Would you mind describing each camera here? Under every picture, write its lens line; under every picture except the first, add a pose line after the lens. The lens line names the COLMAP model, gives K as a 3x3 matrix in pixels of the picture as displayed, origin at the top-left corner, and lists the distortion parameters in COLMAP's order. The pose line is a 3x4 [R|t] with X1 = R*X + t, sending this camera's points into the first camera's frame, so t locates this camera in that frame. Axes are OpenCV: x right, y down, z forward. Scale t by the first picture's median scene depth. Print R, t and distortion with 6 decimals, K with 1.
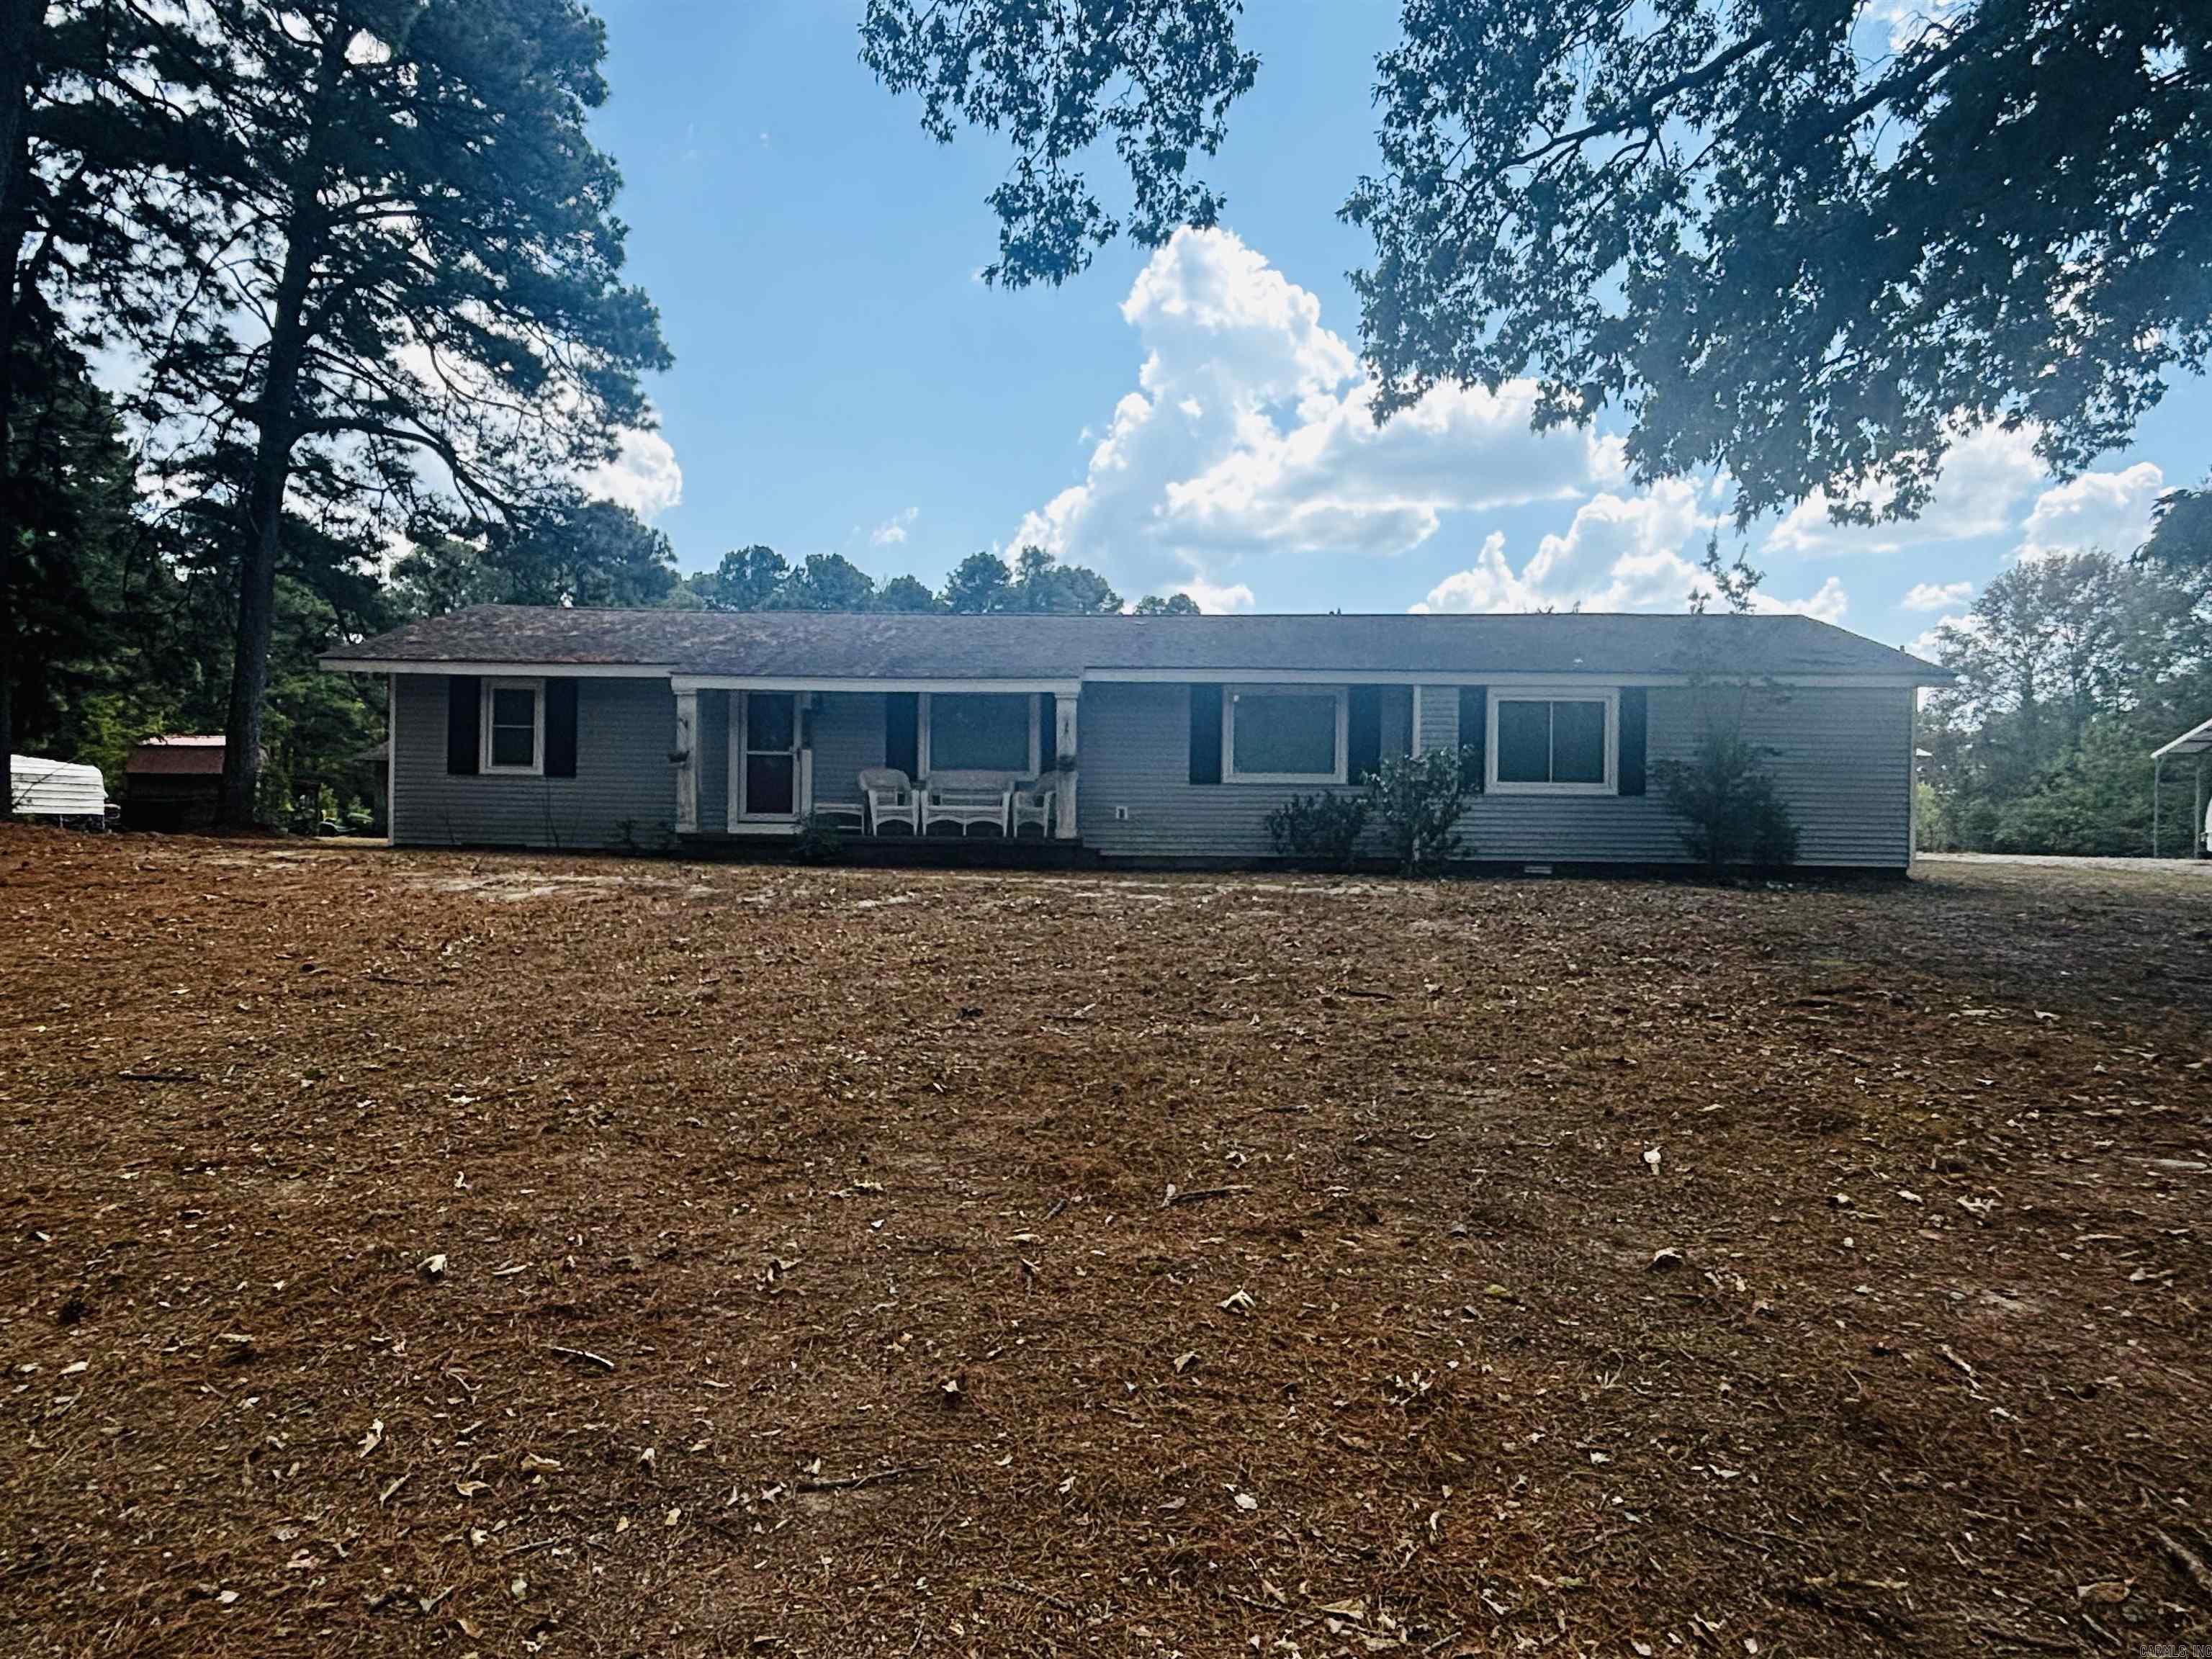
lens RADIAL K [[1367.8, 0, 1102.5], [0, 1367.8, 840.5], [0, 0, 1]] dist [0.002389, -0.001445]
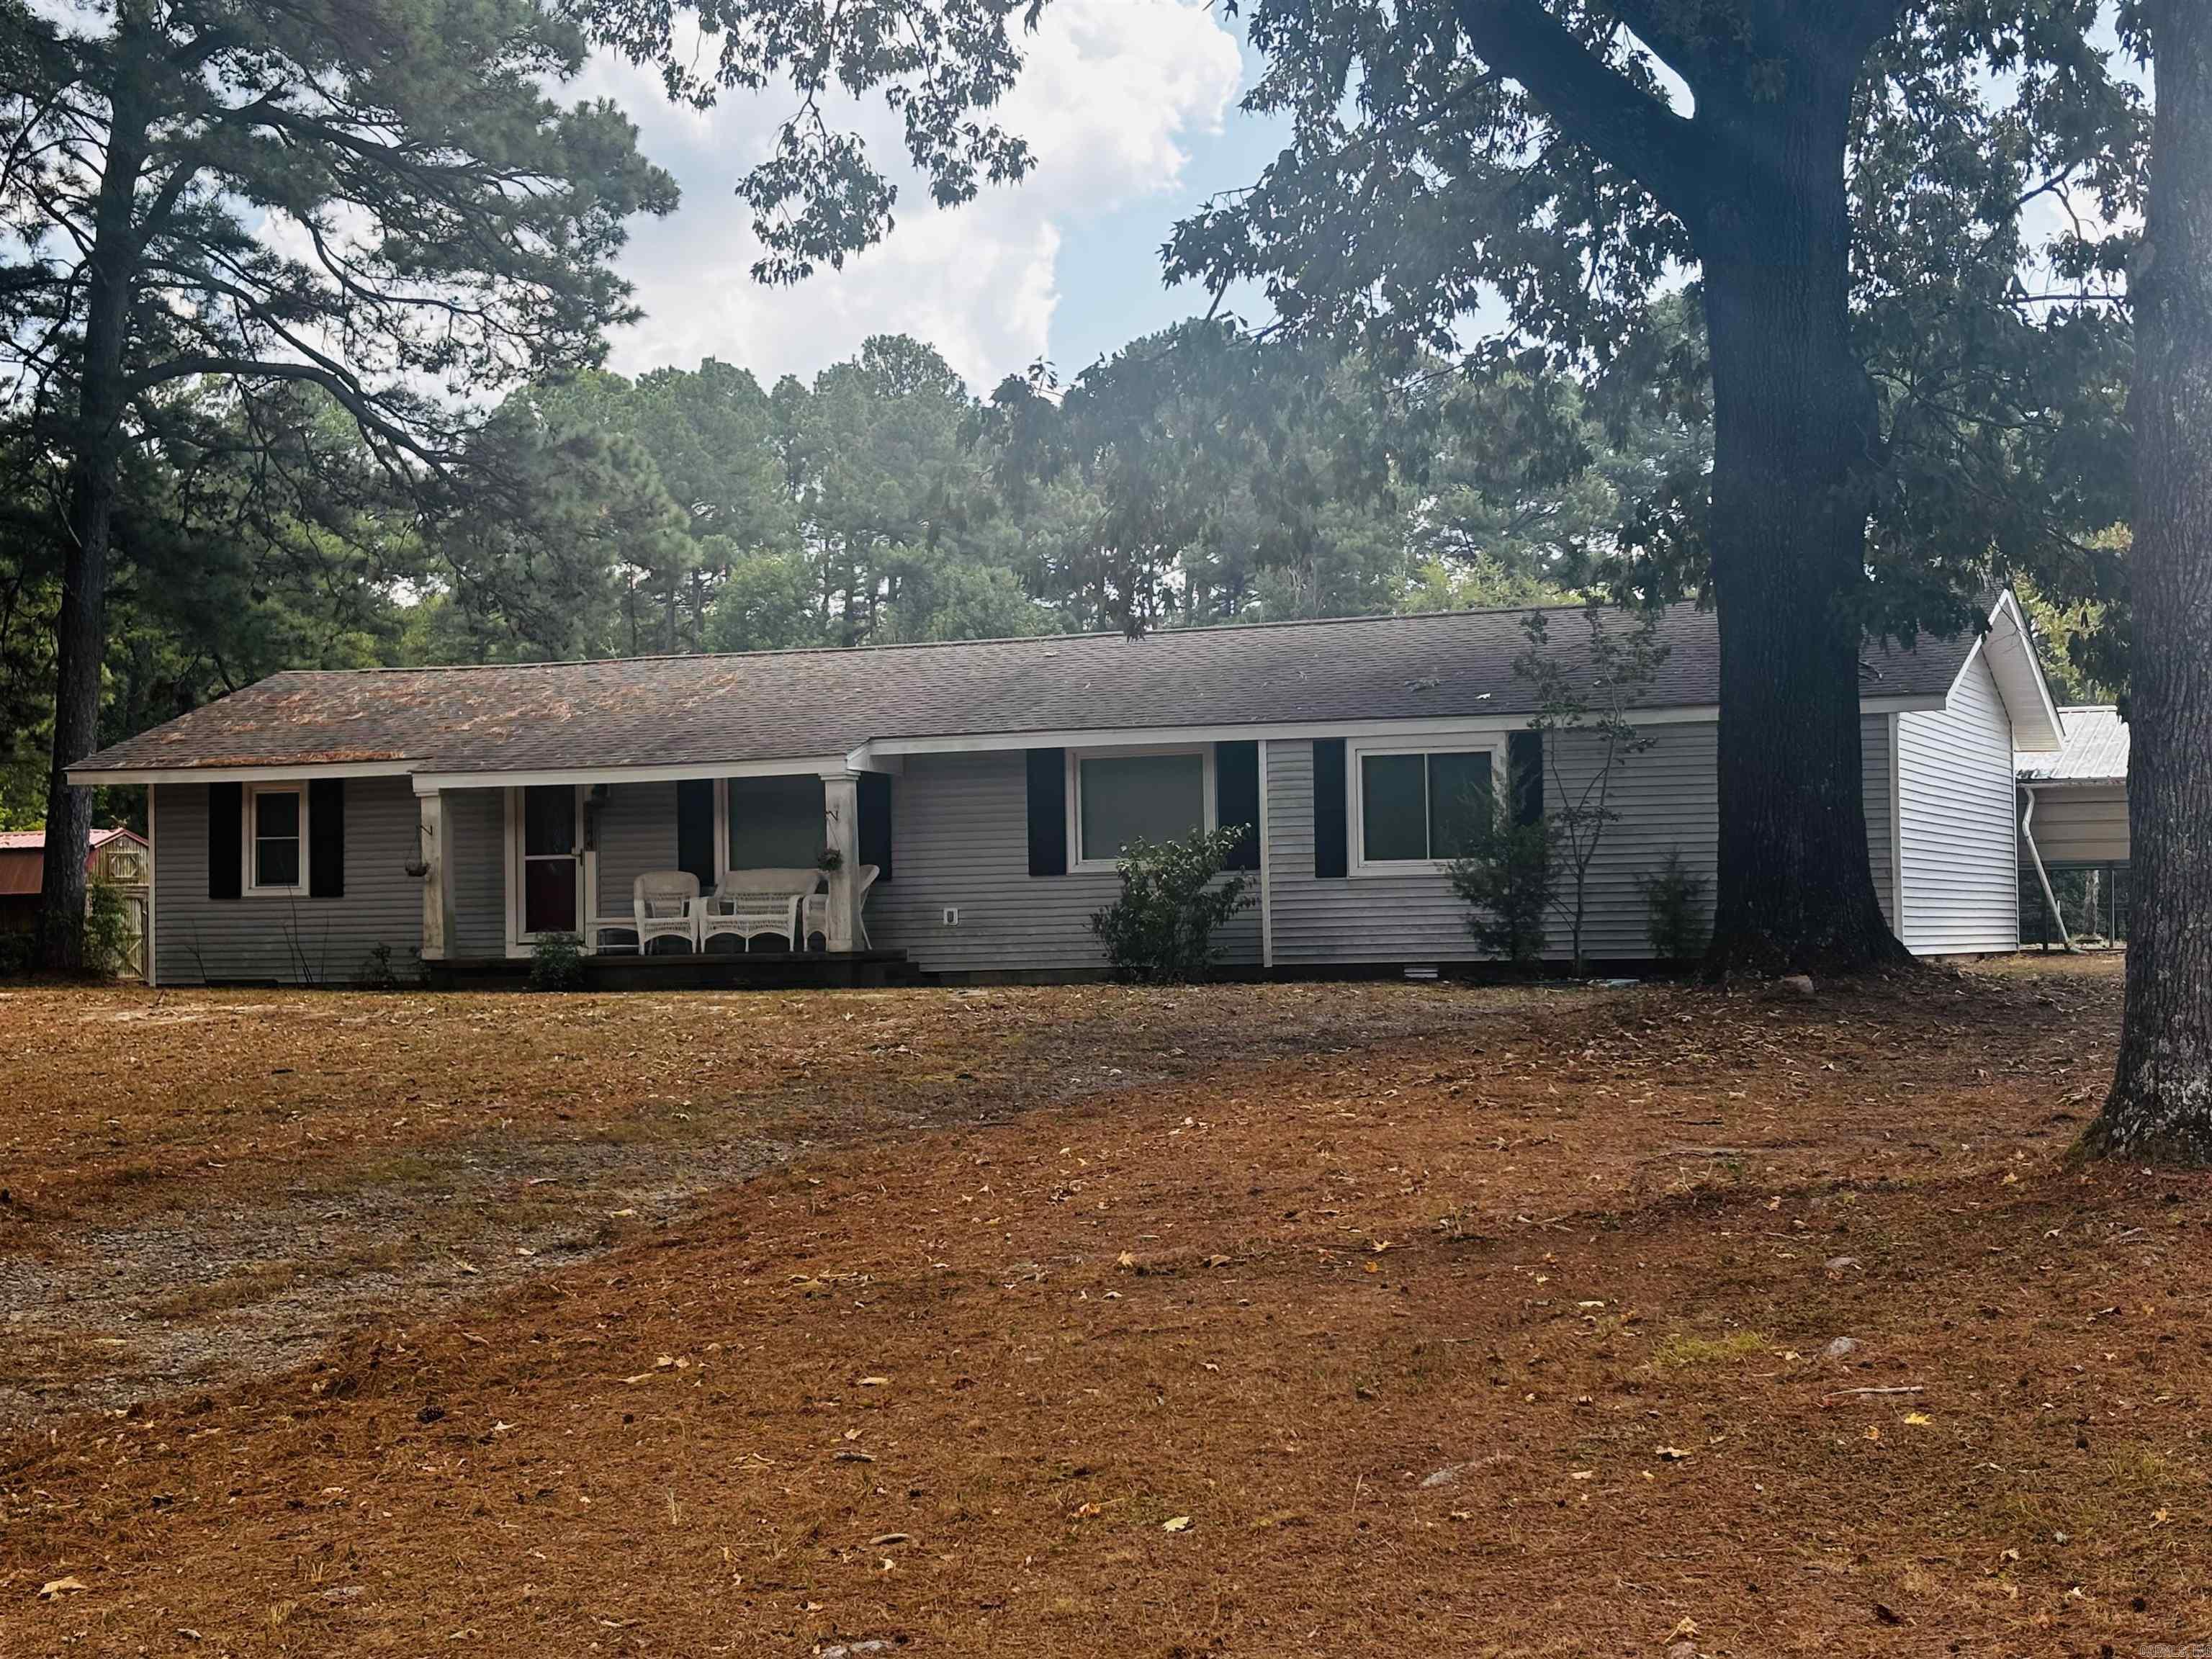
lens RADIAL K [[3596.9, 0, 1106.8], [0, 3596.9, 826.5], [0, 0, 1]] dist [0.215918, -0.573067]
pose [[0.943681, -0.043710, -0.327956, 0.784221], [0.030028, 0.998459, -0.046671, 0.027888], [0.329490, 0.034194, 0.943540, -0.933373]]
